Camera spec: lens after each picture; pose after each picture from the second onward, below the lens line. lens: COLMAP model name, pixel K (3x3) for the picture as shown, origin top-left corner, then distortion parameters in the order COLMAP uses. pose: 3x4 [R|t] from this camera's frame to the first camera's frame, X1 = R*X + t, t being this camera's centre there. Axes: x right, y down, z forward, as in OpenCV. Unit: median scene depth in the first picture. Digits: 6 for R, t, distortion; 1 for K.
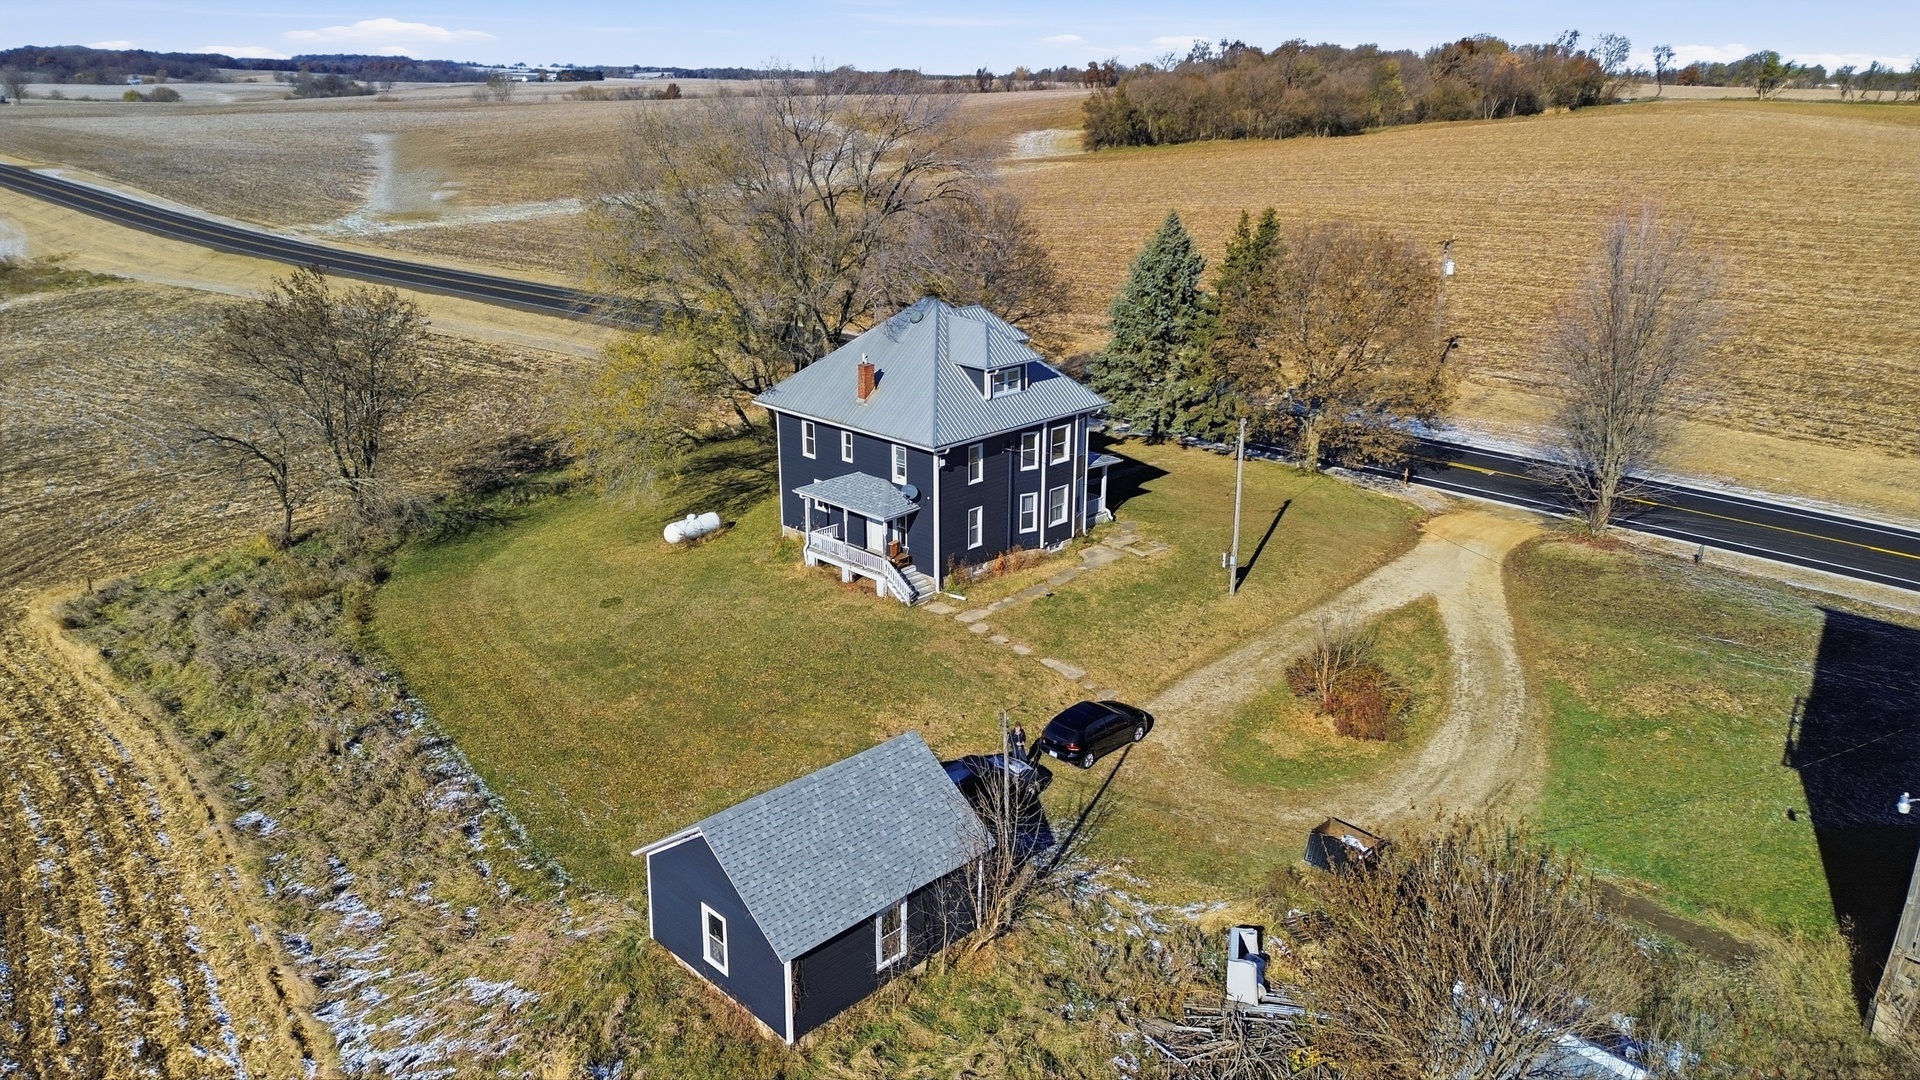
lens RADIAL K [[1370.3, 0, 959.2], [0, 1370.3, 534.9], [0, 0, 1]] dist [0.053694, -0.037206]
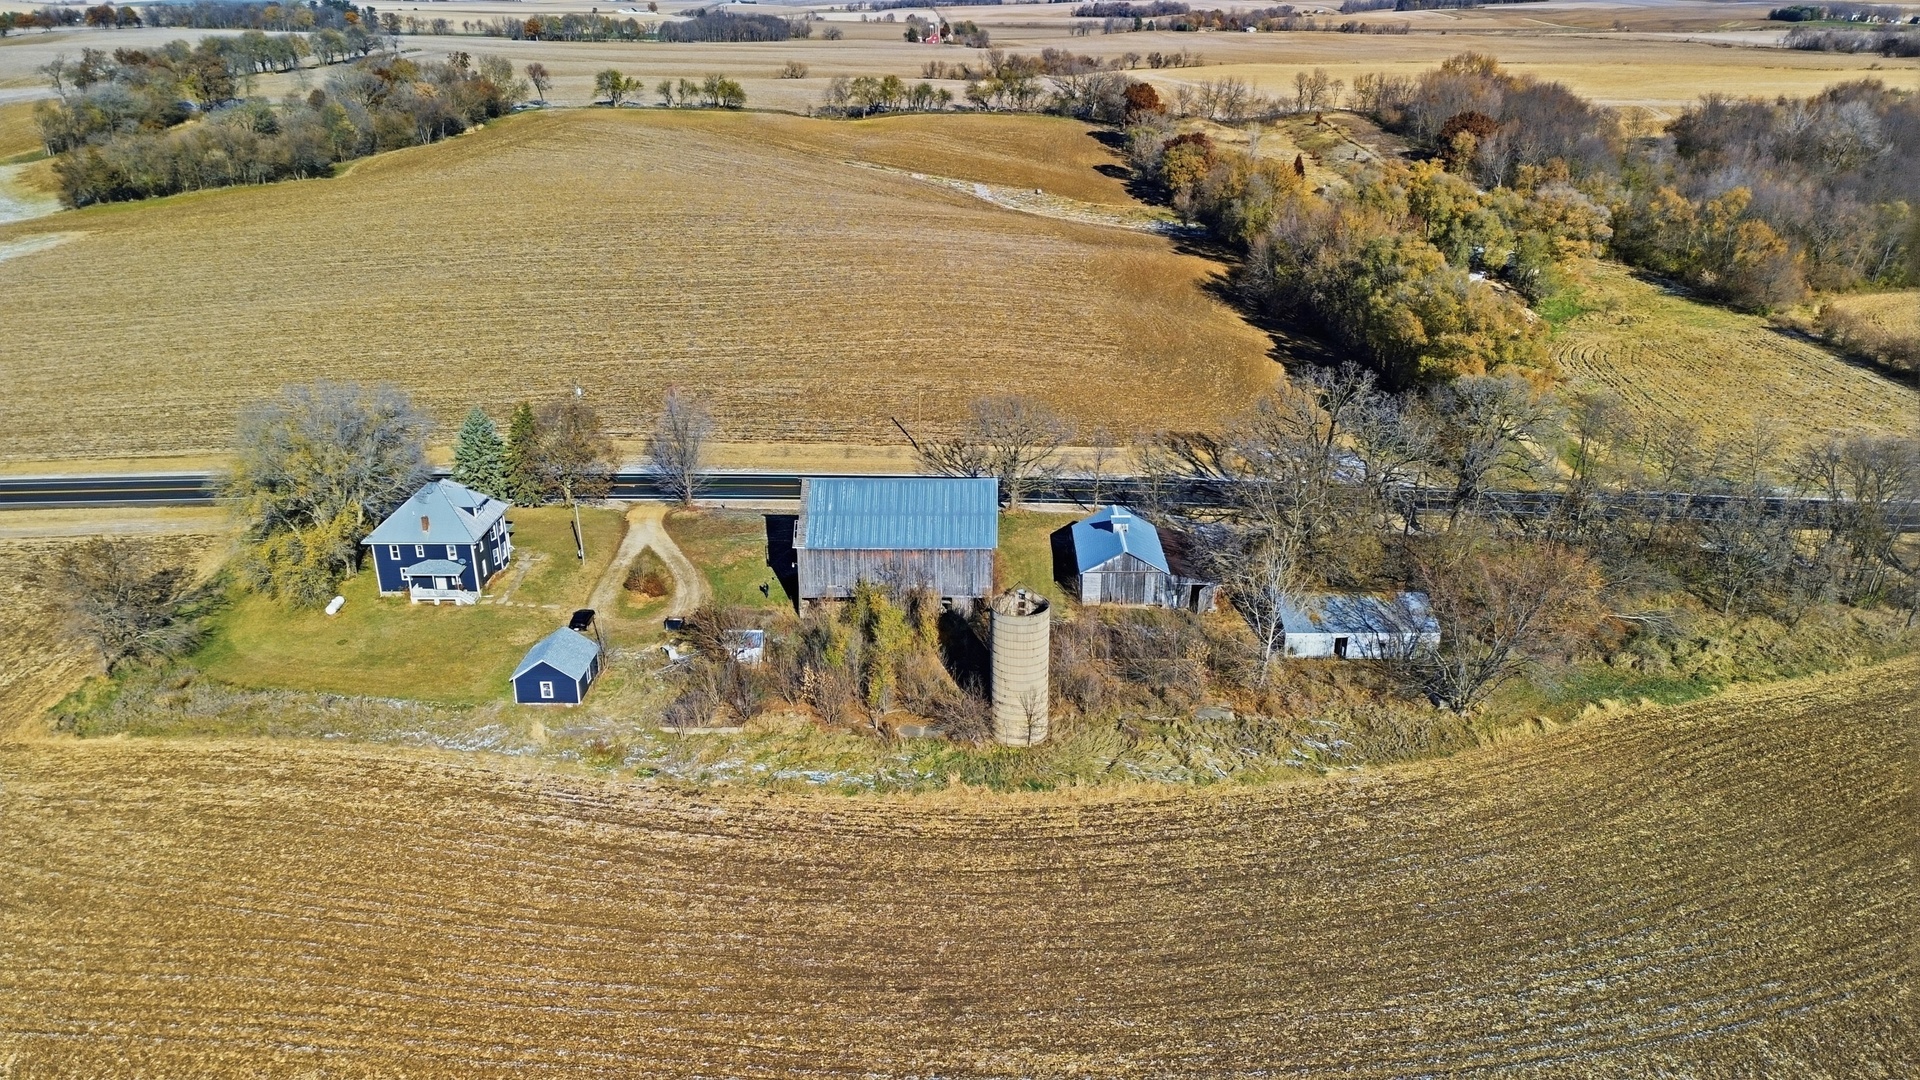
lens RADIAL K [[1370.3, 0, 962.0], [0, 1370.3, 539.4], [0, 0, 1]] dist [0.053694, -0.037206]
pose [[0.728348, -0.267750, 0.630728, -0.902398], [0.228662, 0.962703, 0.144625, -0.214353], [-0.645928, 0.038886, 0.762408, -1.453697]]
